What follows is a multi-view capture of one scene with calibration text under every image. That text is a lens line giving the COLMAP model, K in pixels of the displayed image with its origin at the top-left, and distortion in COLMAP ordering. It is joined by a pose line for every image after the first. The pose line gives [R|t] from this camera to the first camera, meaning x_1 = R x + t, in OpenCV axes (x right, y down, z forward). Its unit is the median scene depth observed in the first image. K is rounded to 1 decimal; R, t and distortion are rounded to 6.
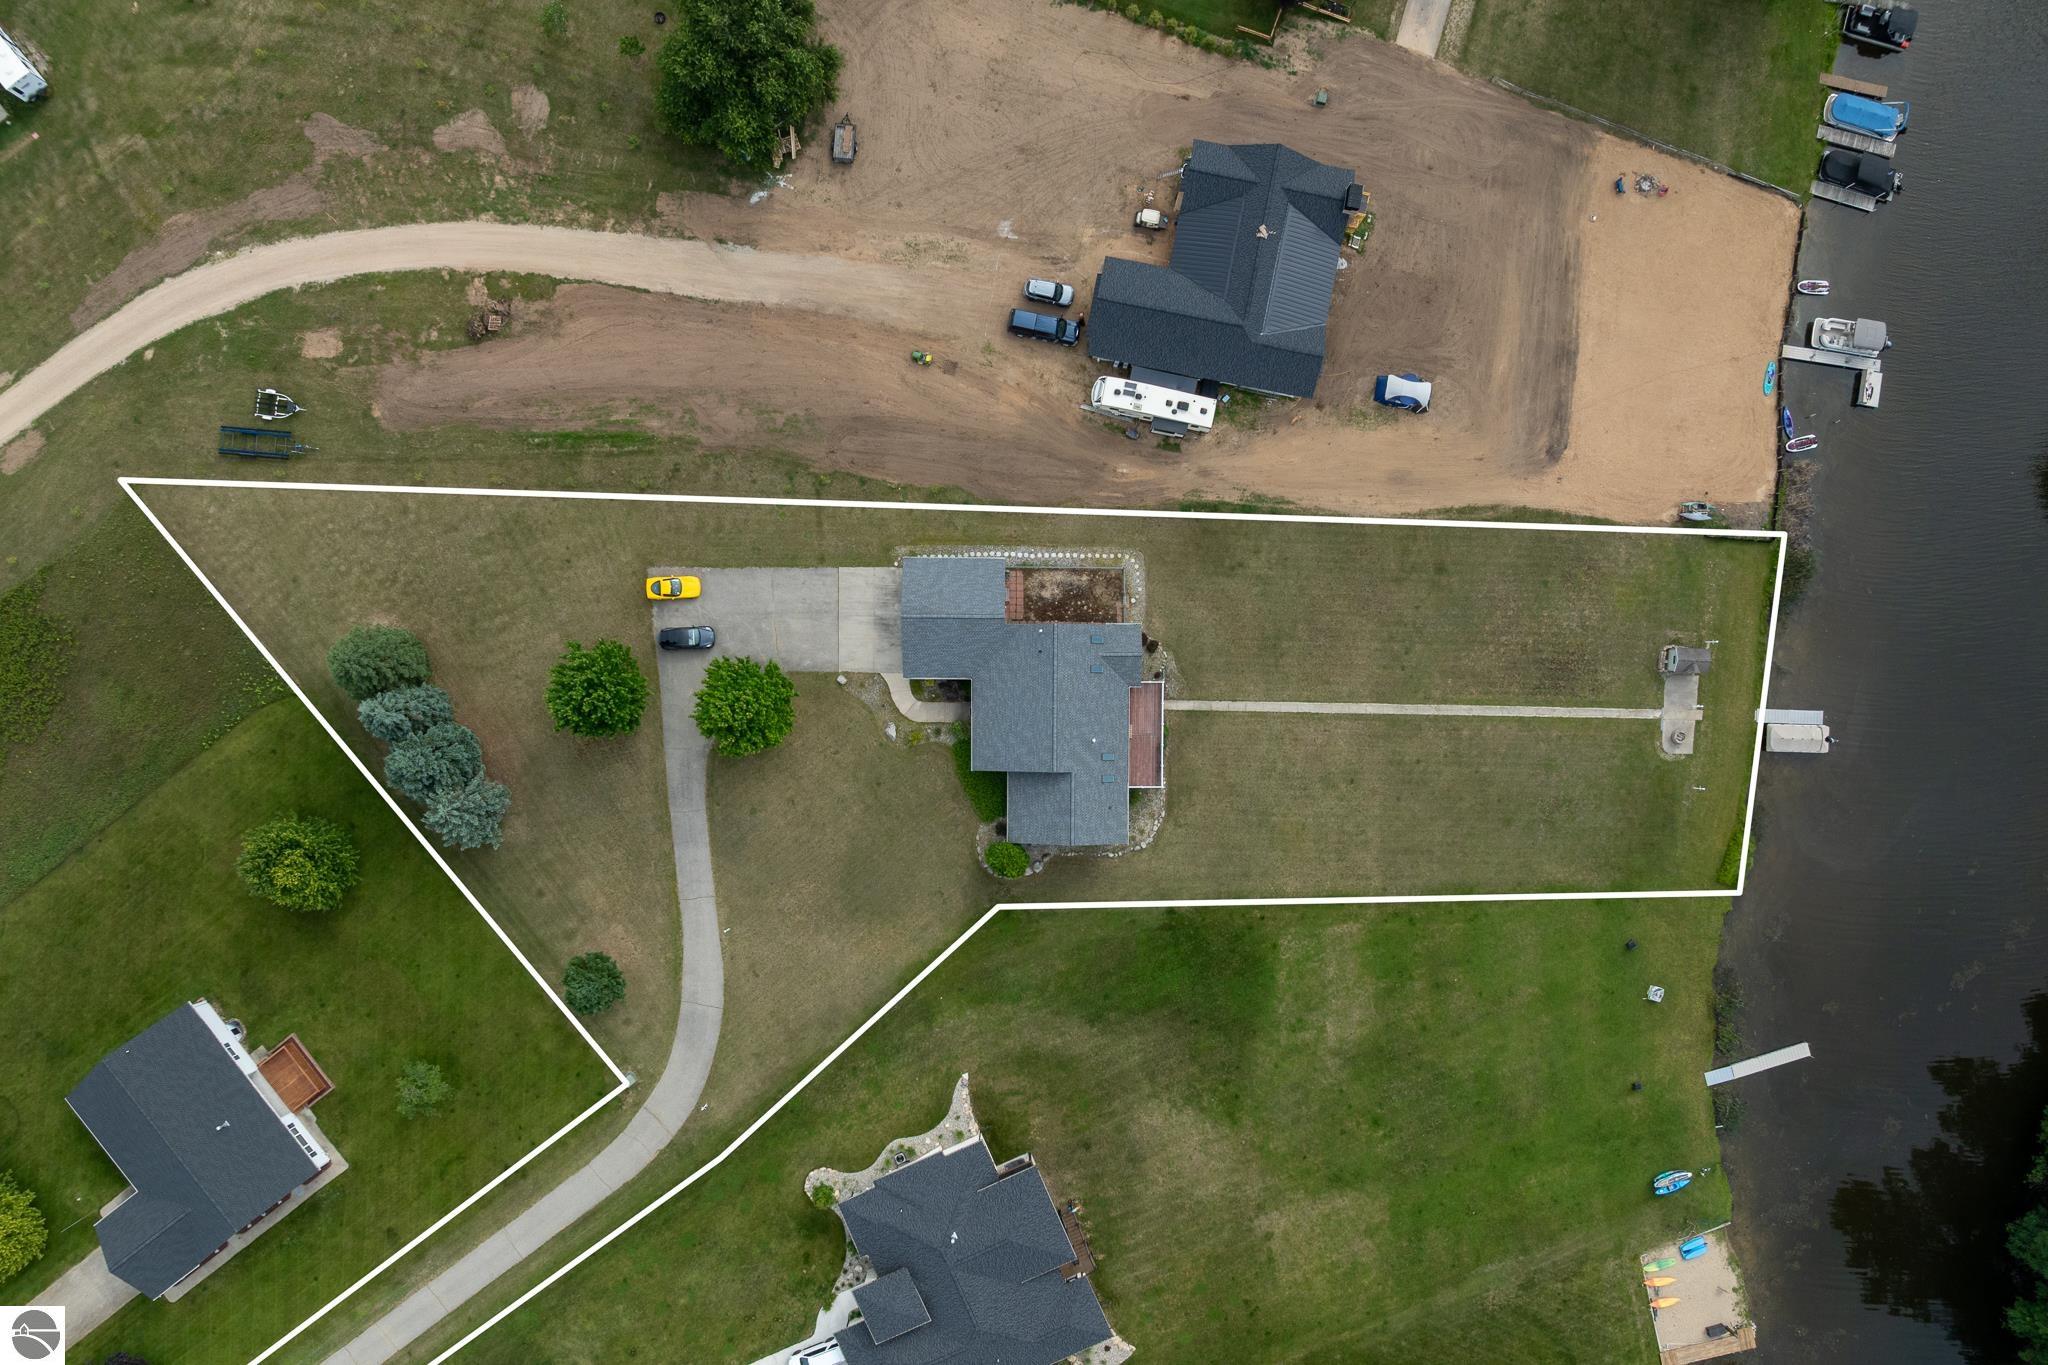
lens RADIAL K [[1409.8, 0, 1025.2], [0, 1409.8, 687.9], [0, 0, 1]] dist [-0.053073, 0.026712]
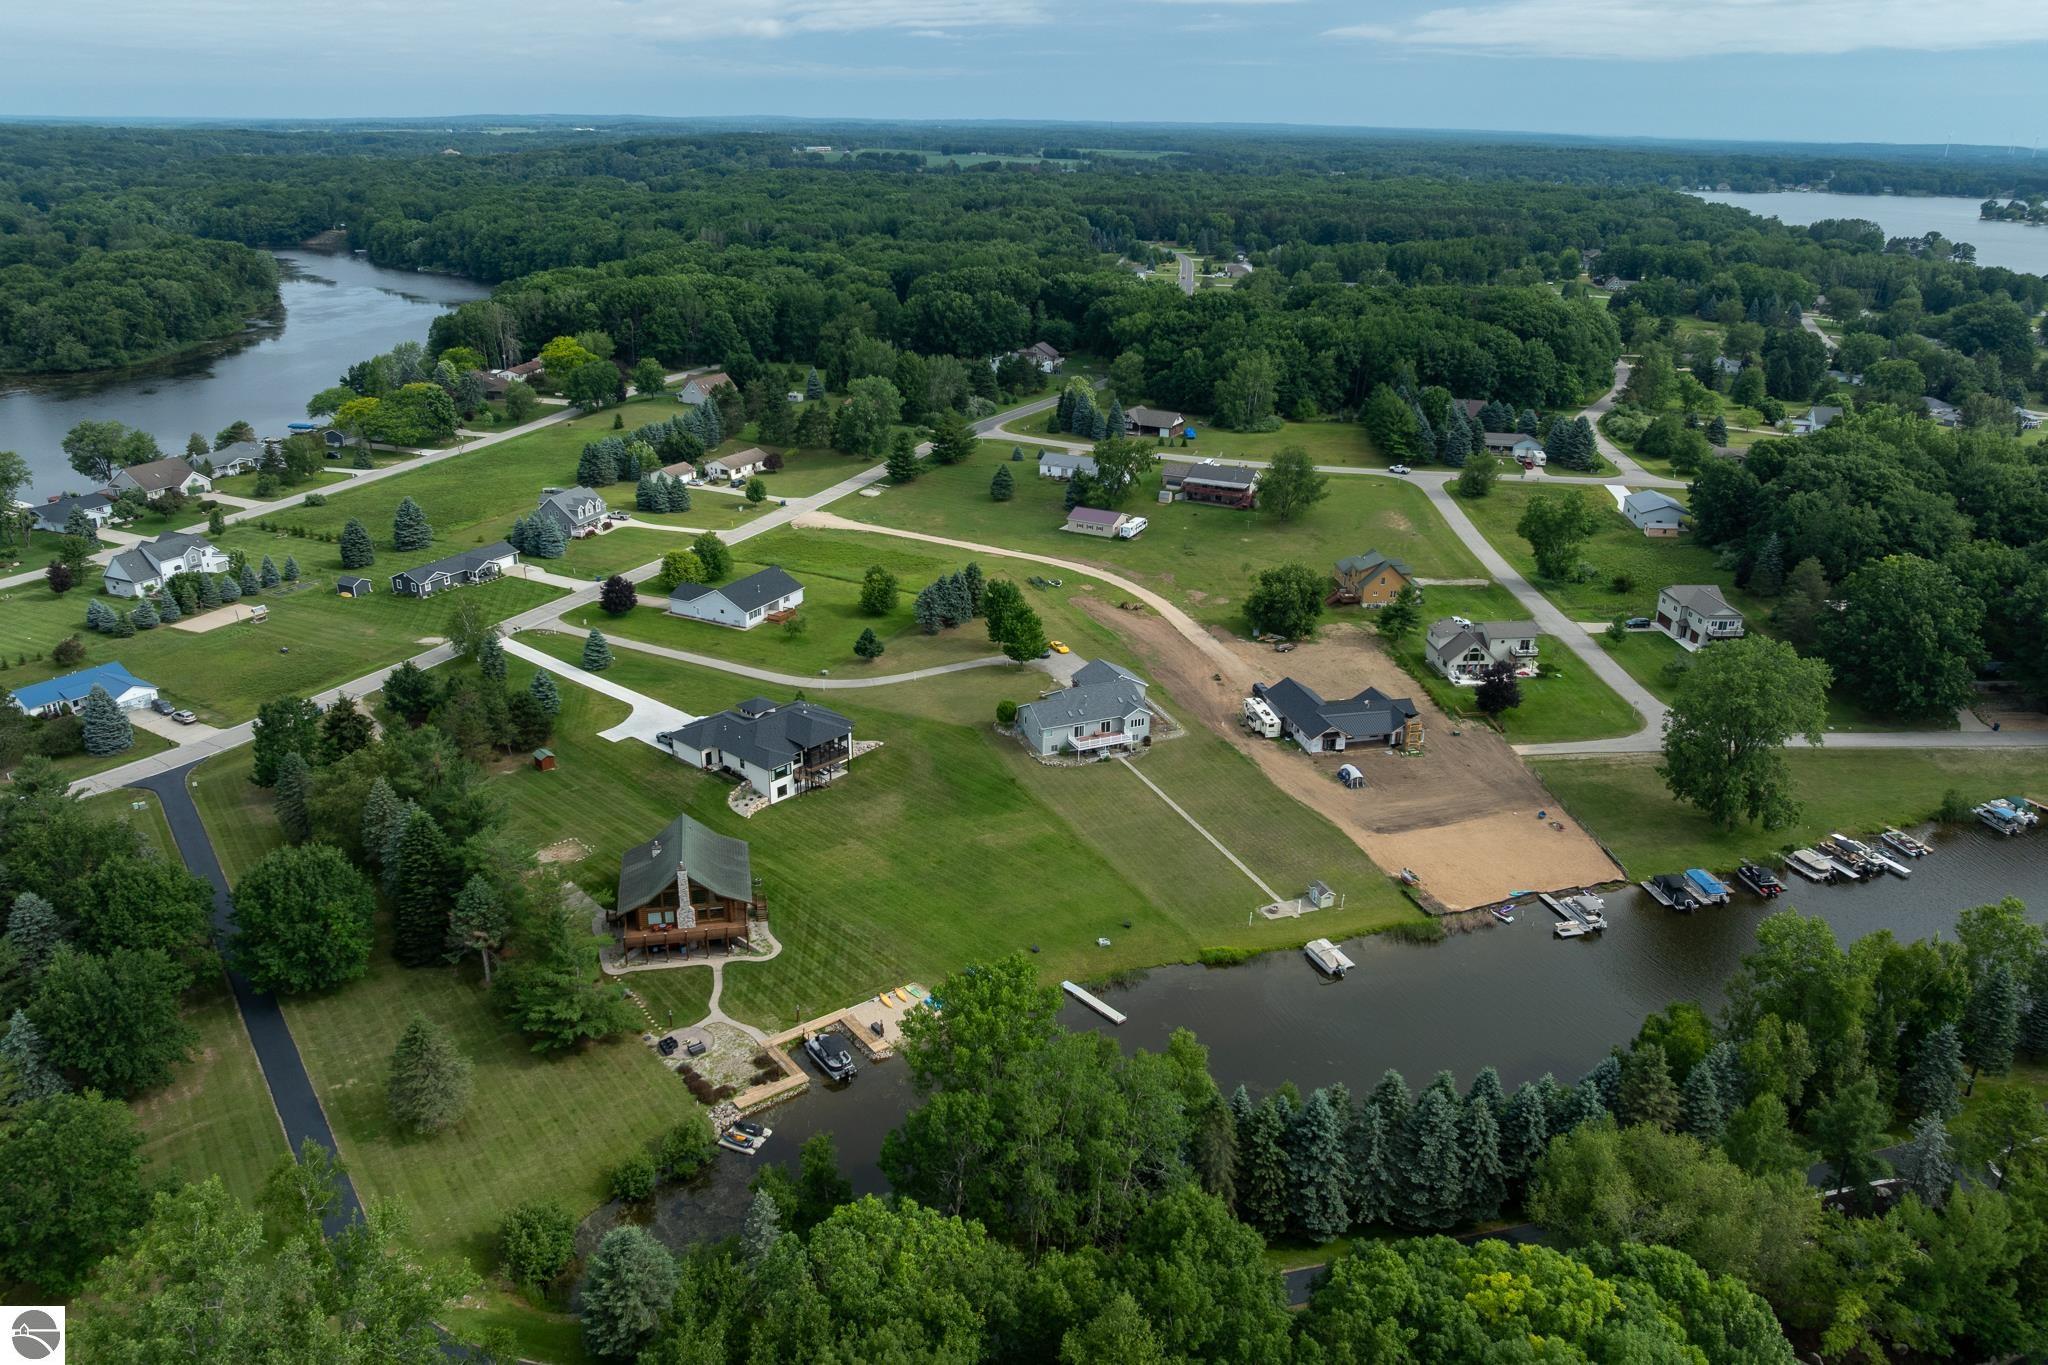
lens RADIAL K [[1441.5, 0, 1024.0], [0, 1441.5, 682.5], [0, 0, 1]] dist [-0.037718, 0.000759]
pose [[0.415300, 0.330314, -0.847596, 1.559432], [-0.909459, 0.130015, -0.394943, 0.829530], [-0.020255, 0.934874, 0.354403, 0.288509]]
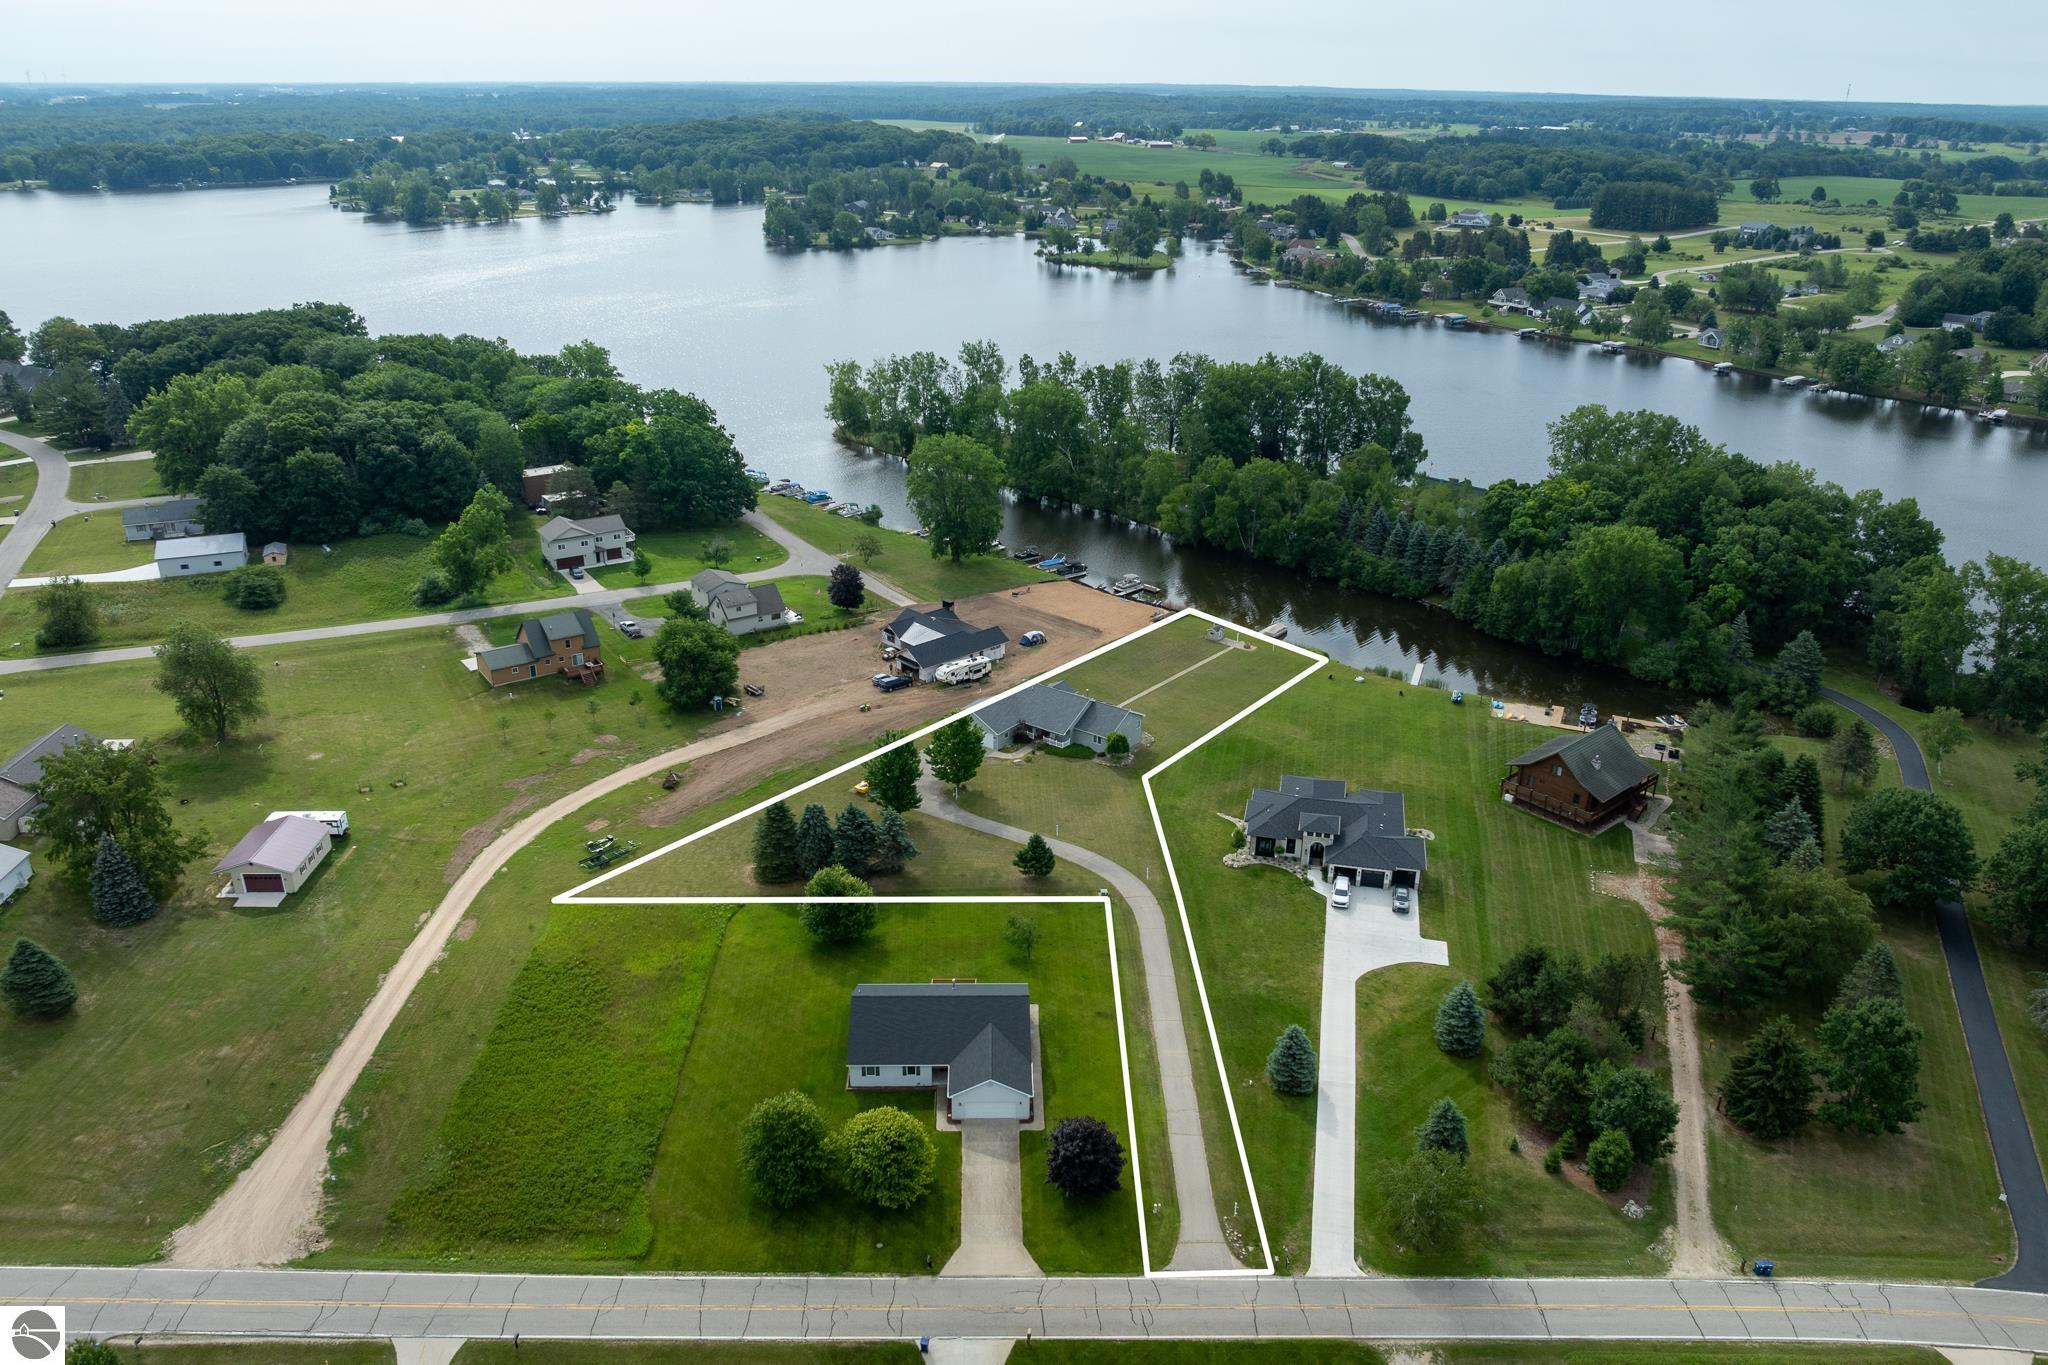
lens RADIAL K [[1441.5, 0, 1024.0], [0, 1441.5, 682.5], [0, 0, 1]] dist [-0.037718, 0.000759]
pose [[0.590764, -0.315367, 0.742659, -1.356891], [0.806844, 0.229711, -0.544275, 0.967210], [0.001049, 0.920748, 0.390157, 0.229373]]
